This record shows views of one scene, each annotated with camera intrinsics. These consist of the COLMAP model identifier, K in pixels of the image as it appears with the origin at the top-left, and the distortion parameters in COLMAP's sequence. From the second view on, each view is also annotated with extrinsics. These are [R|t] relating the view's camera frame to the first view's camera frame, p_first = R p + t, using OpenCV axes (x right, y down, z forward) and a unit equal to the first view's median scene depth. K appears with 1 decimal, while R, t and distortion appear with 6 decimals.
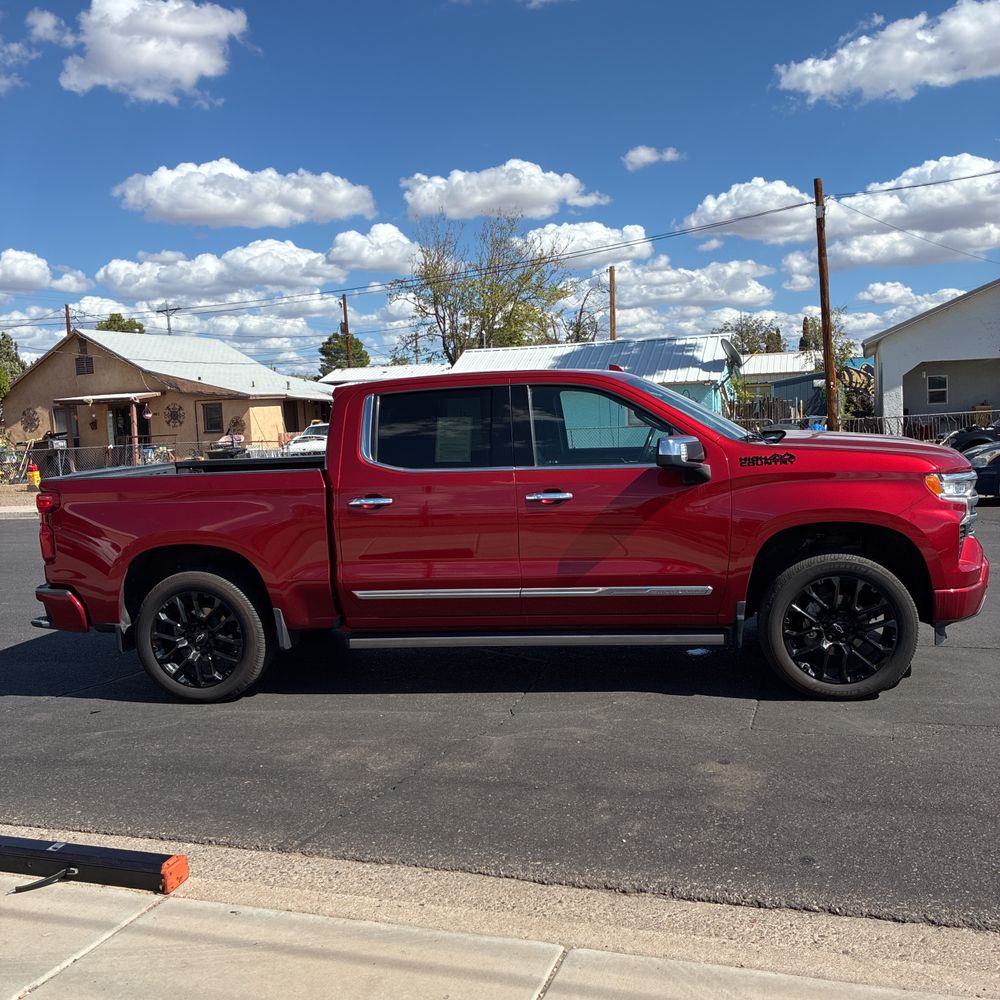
lens RADIAL K [[1016.3, 0, 505.9], [0, 1016.3, 505.6], [0, 0, 1]] dist [0.011771, 0.000000]
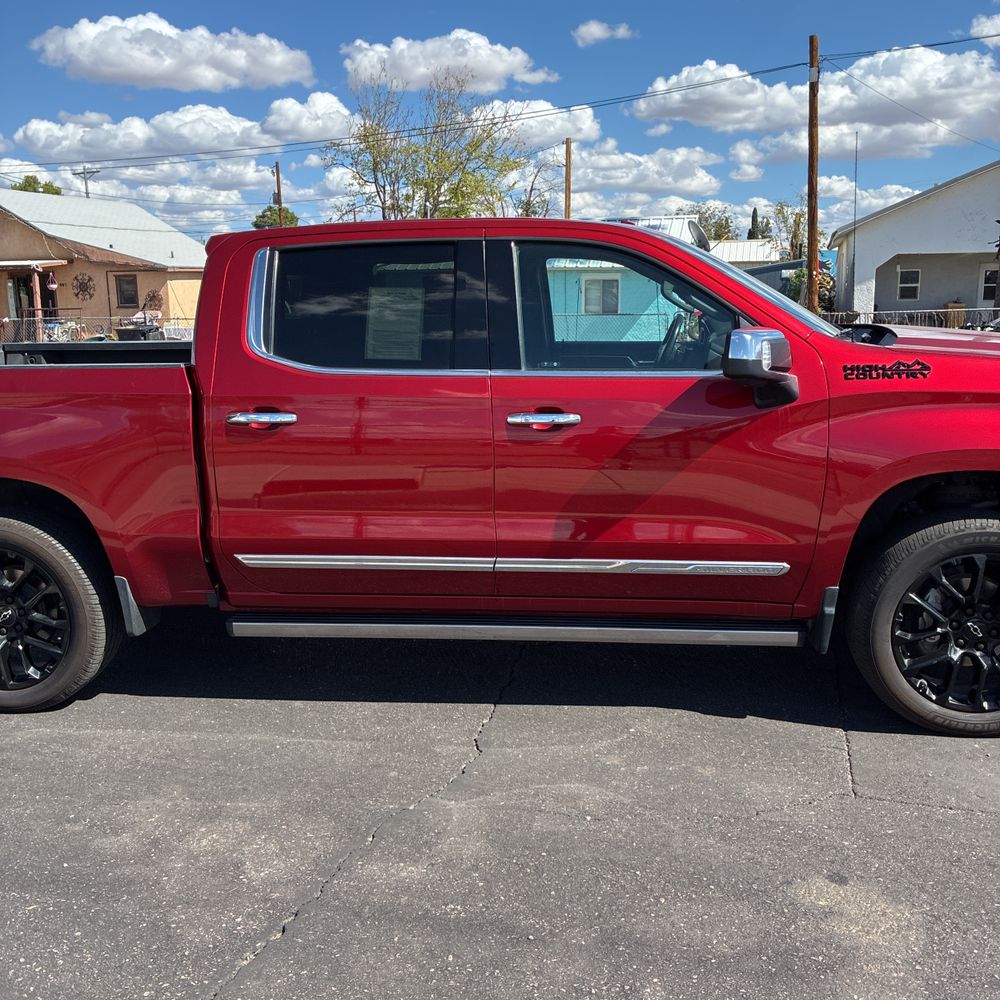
lens RADIAL K [[1016.3, 0, 506.3], [0, 1016.3, 498.0], [0, 0, 1]] dist [0.011771, 0.000000]
pose [[0.997886, 0.018852, 0.062194, -0.019031], [-0.025142, 0.994472, 0.101951, -0.023115], [-0.059928, -0.103299, 0.992843, 0.349297]]
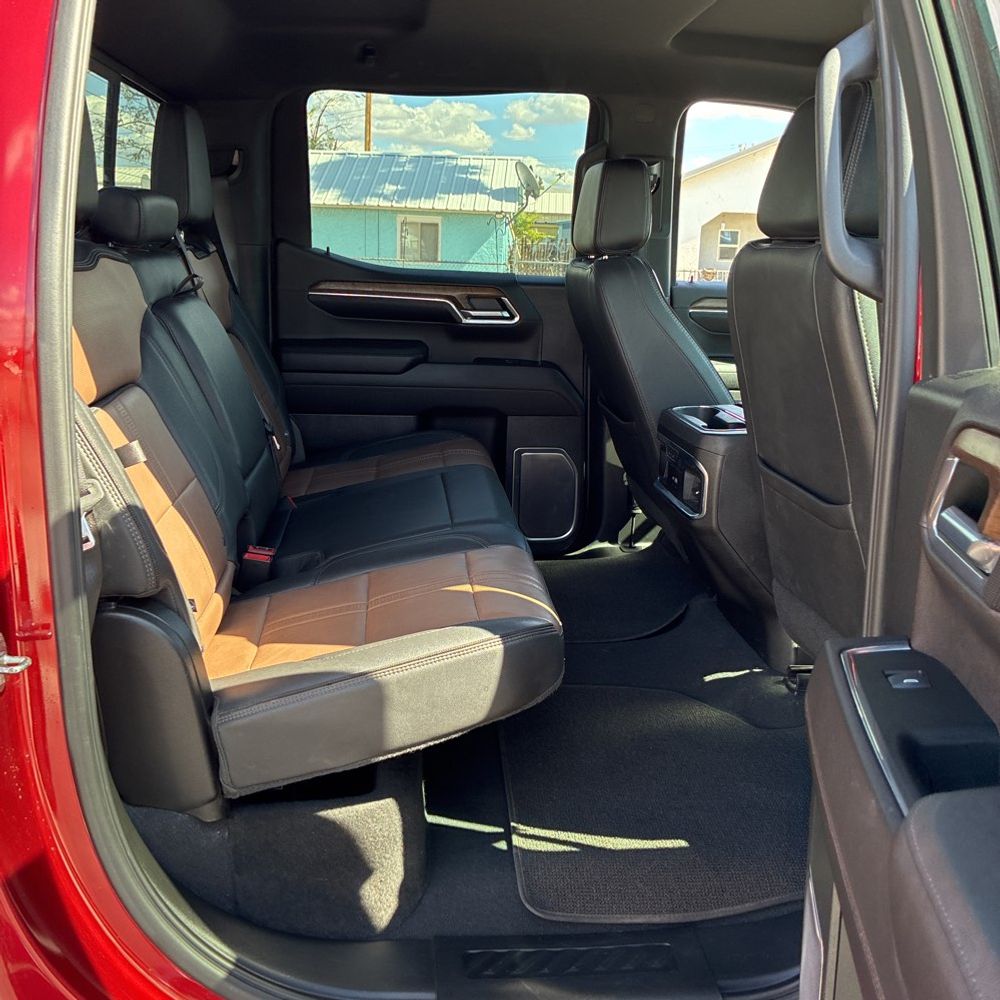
lens RADIAL K [[1016.3, 0, 499.7], [0, 1016.3, 495.2], [0, 0, 1]] dist [0.011771, 0.000000]
pose [[0.961567, 0.010182, 0.274383, -0.119833], [-0.049009, 0.989629, 0.135026, -0.028068], [-0.270163, -0.143284, 0.952093, 0.817455]]
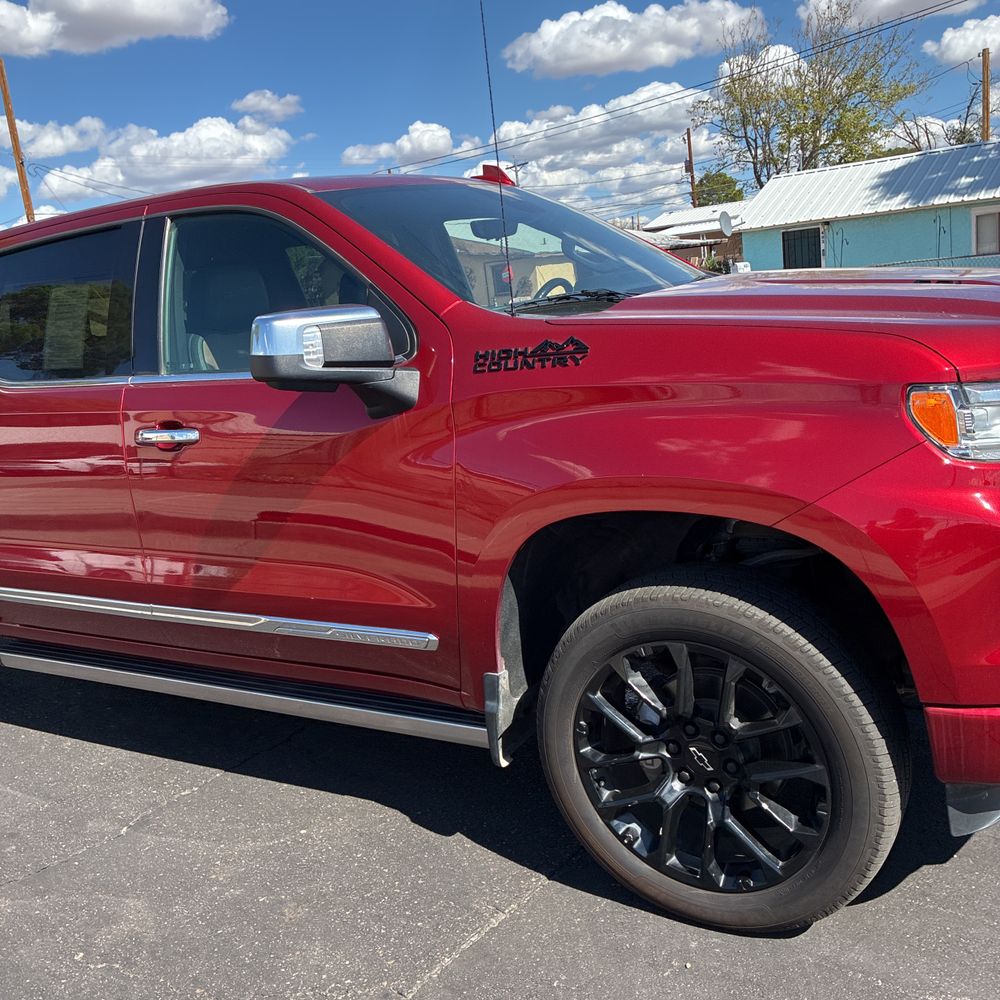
lens RADIAL K [[1016.3, 0, 491.3], [0, 1016.3, 492.4], [0, 0, 1]] dist [0.011771, 0.000000]
pose [[0.926354, 0.021223, -0.376056, 0.379764], [0.028726, 0.991522, 0.126721, -0.040555], [0.375557, -0.128191, 0.917891, 0.566562]]
